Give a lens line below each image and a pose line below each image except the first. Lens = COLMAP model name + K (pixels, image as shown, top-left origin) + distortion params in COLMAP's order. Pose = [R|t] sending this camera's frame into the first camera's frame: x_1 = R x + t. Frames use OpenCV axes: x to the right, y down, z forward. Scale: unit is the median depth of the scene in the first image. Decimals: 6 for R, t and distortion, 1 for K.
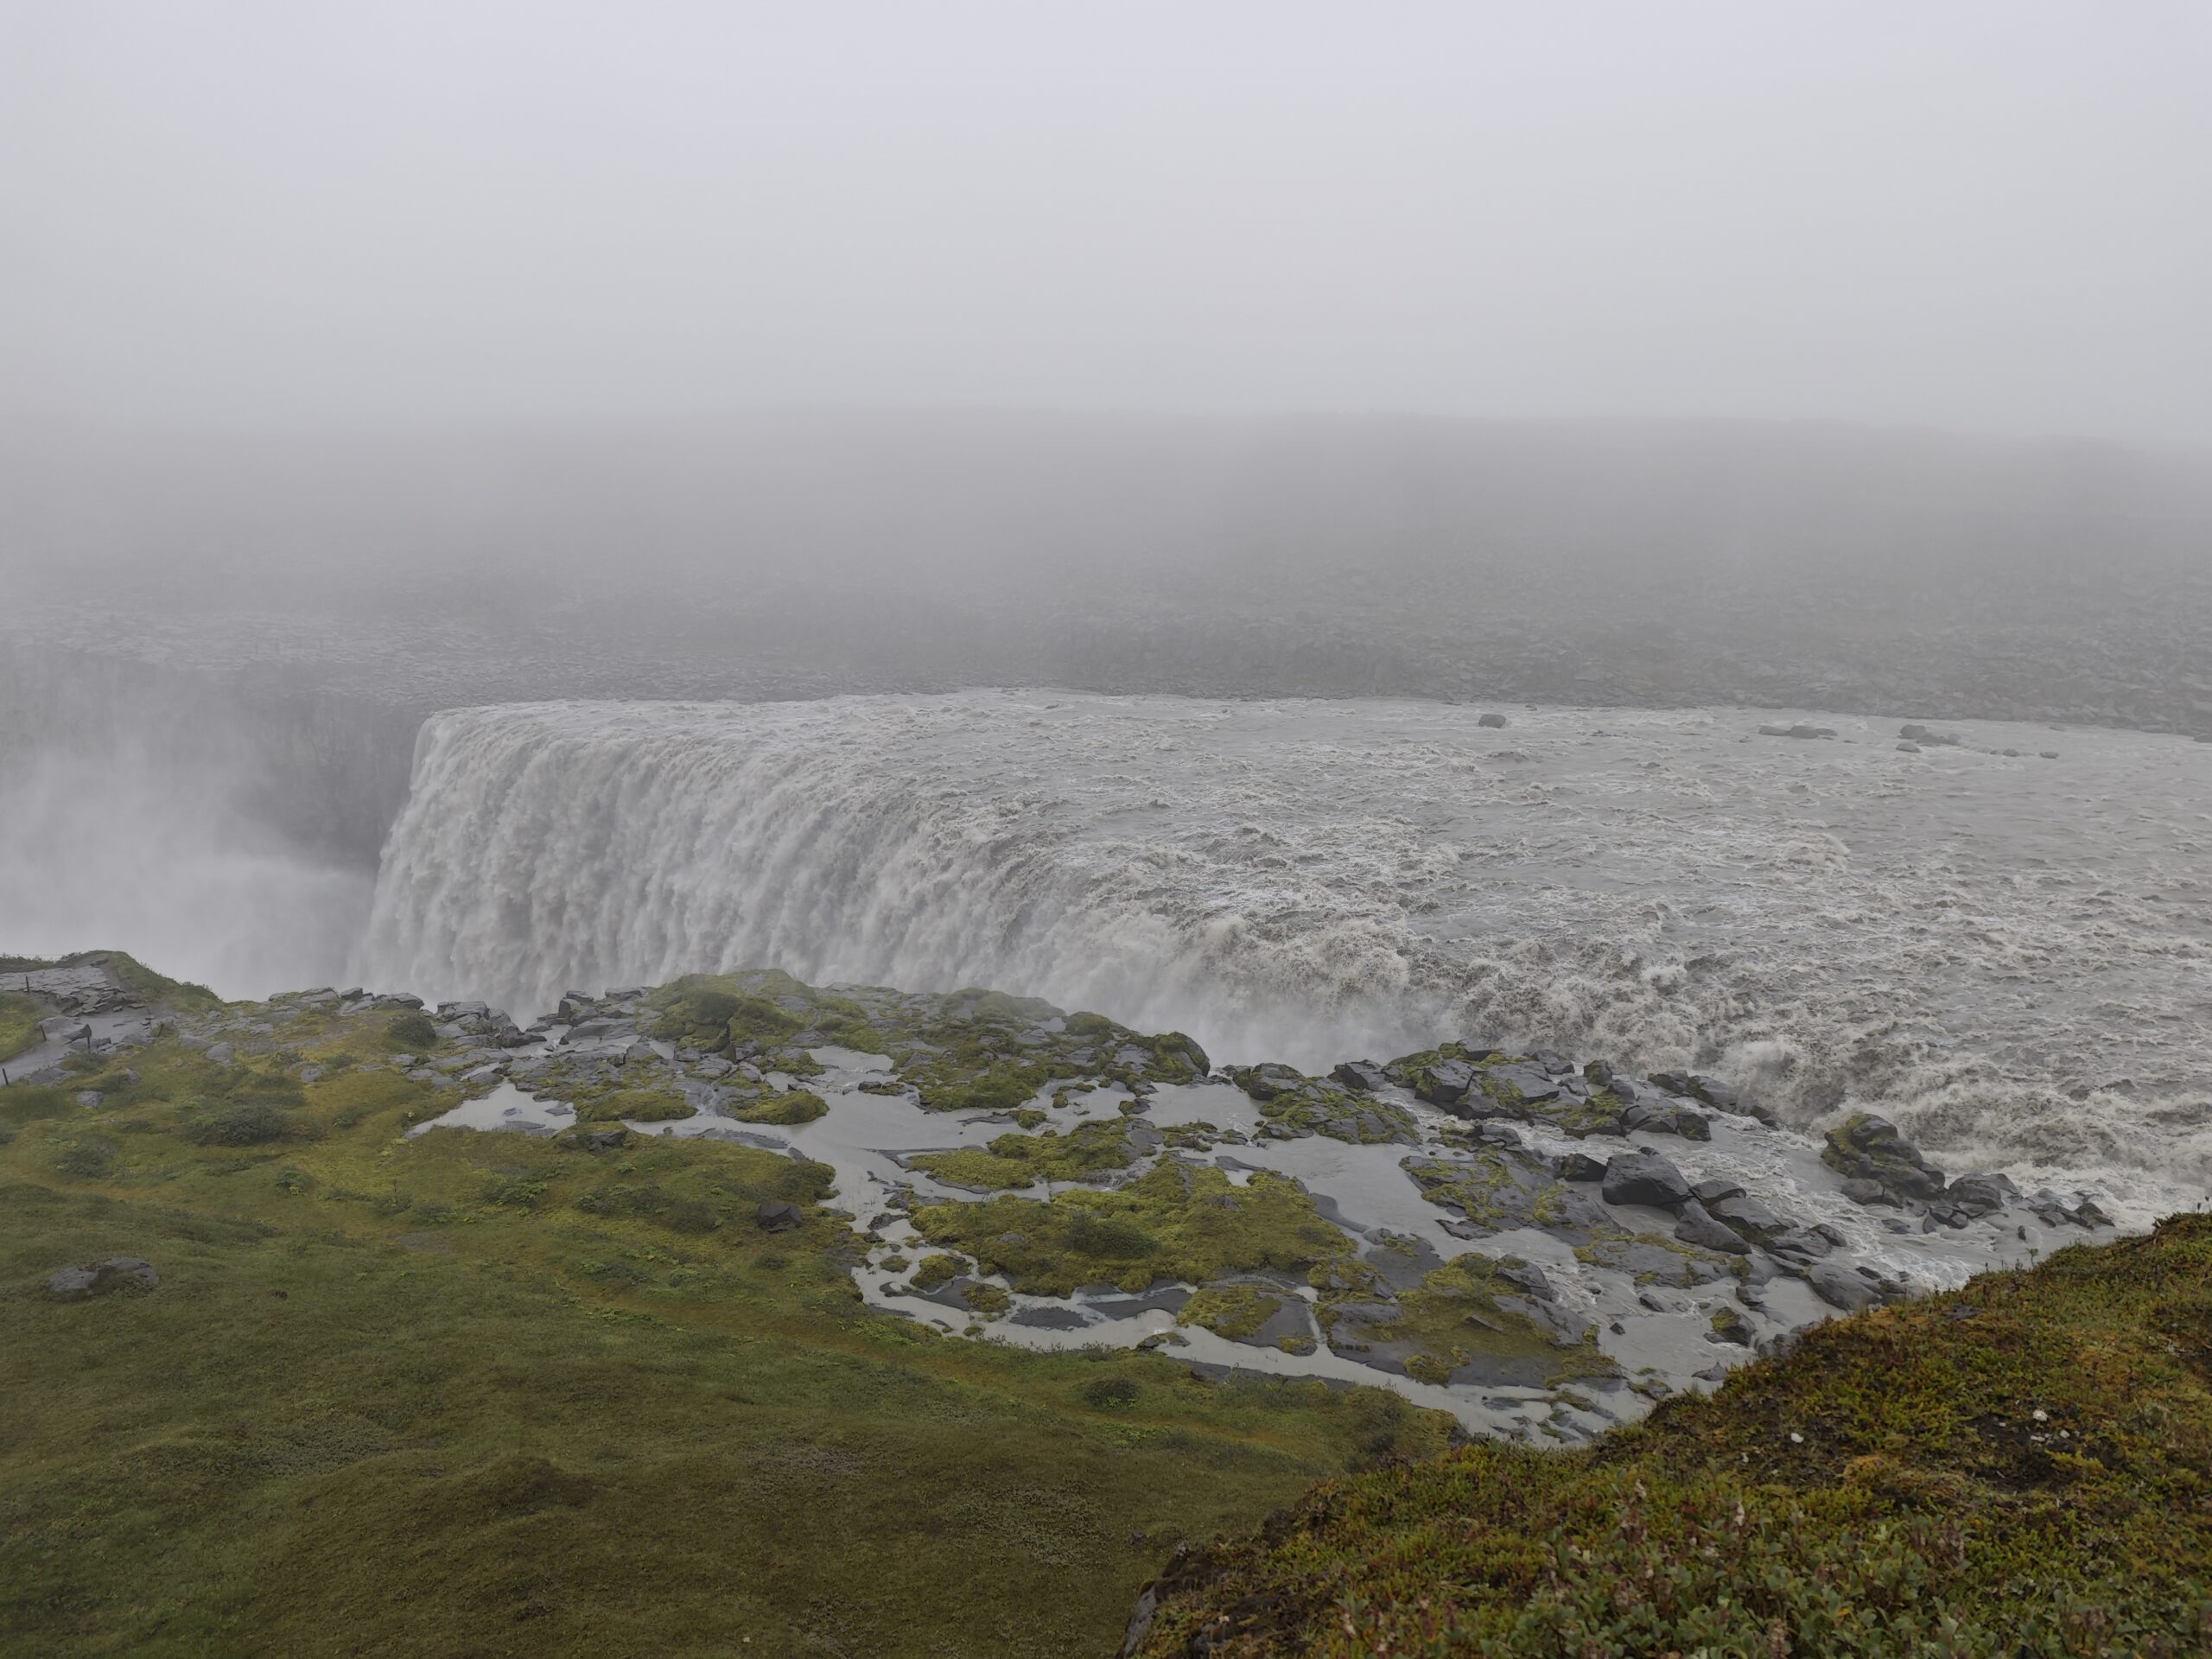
lens RADIAL K [[1514.9, 0, 1106.0], [0, 1514.9, 829.5], [0, 0, 1]] dist [0.075923, -0.105806]
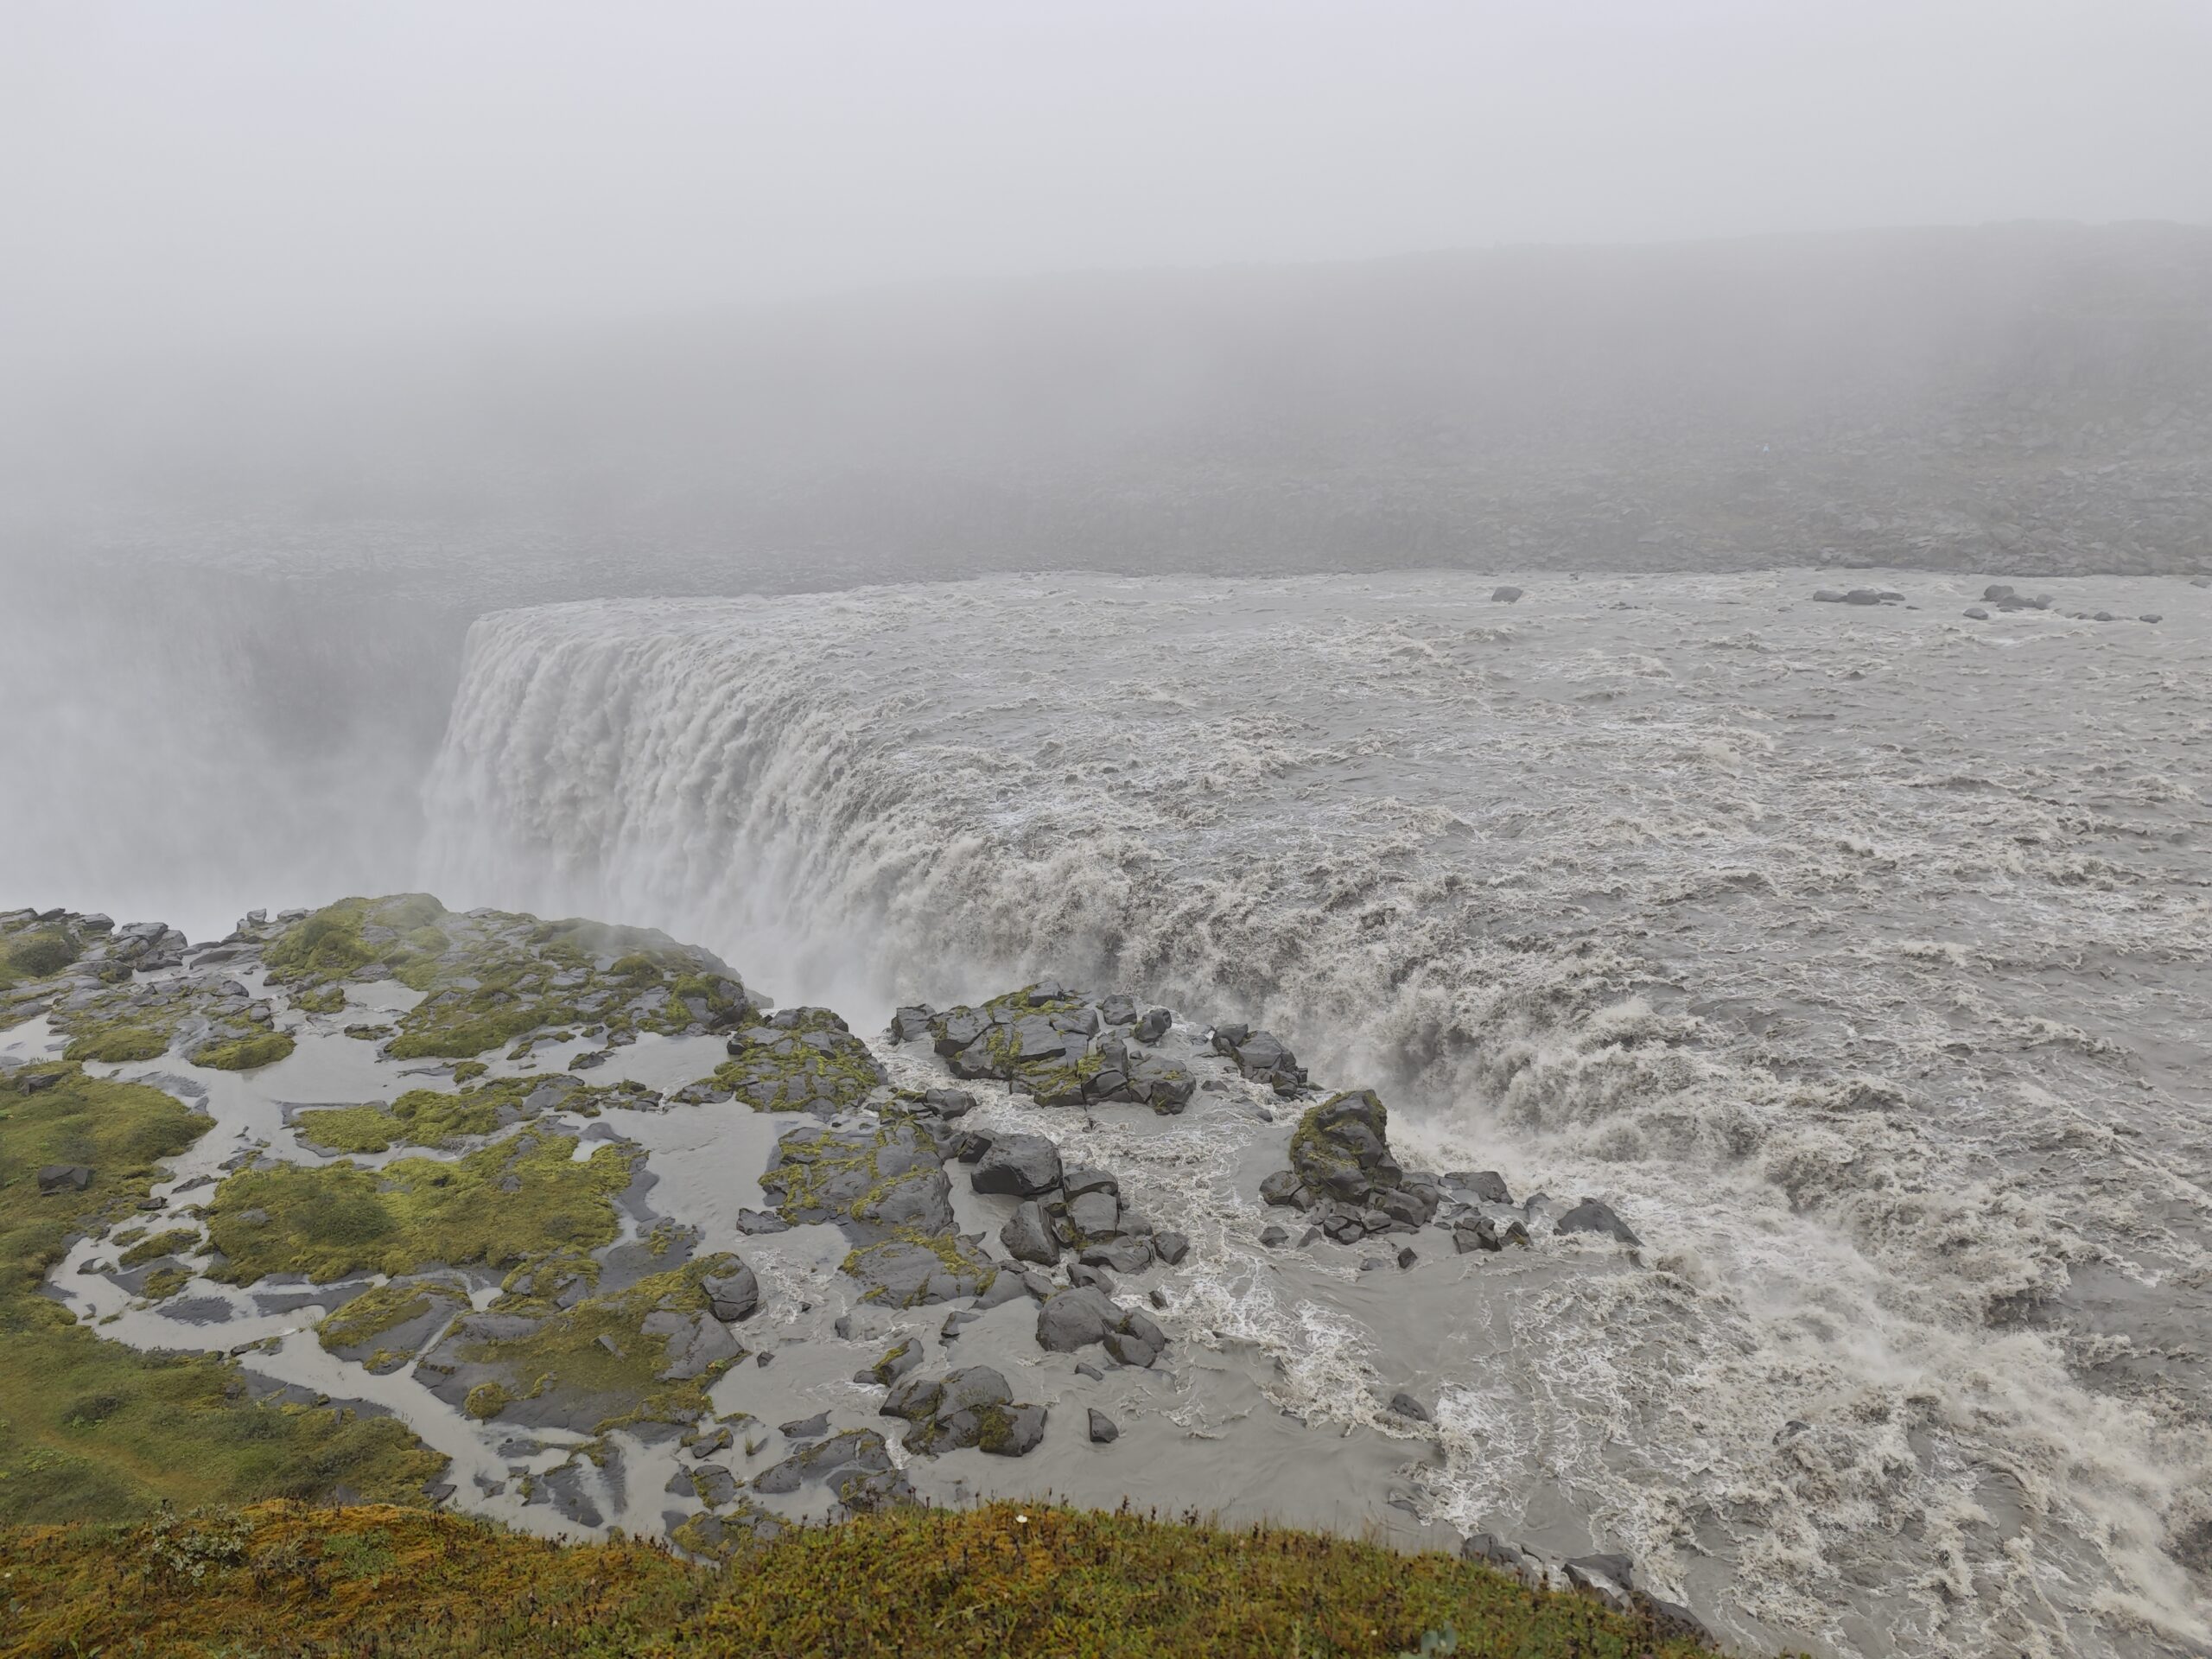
lens RADIAL K [[1514.9, 0, 1106.0], [0, 1514.9, 829.5], [0, 0, 1]] dist [0.075923, -0.105806]
pose [[0.981532, 0.000082, -0.191296, 0.505867], [0.016100, 0.996416, 0.083037, -0.030097], [0.190617, -0.084584, 0.978014, 0.158787]]
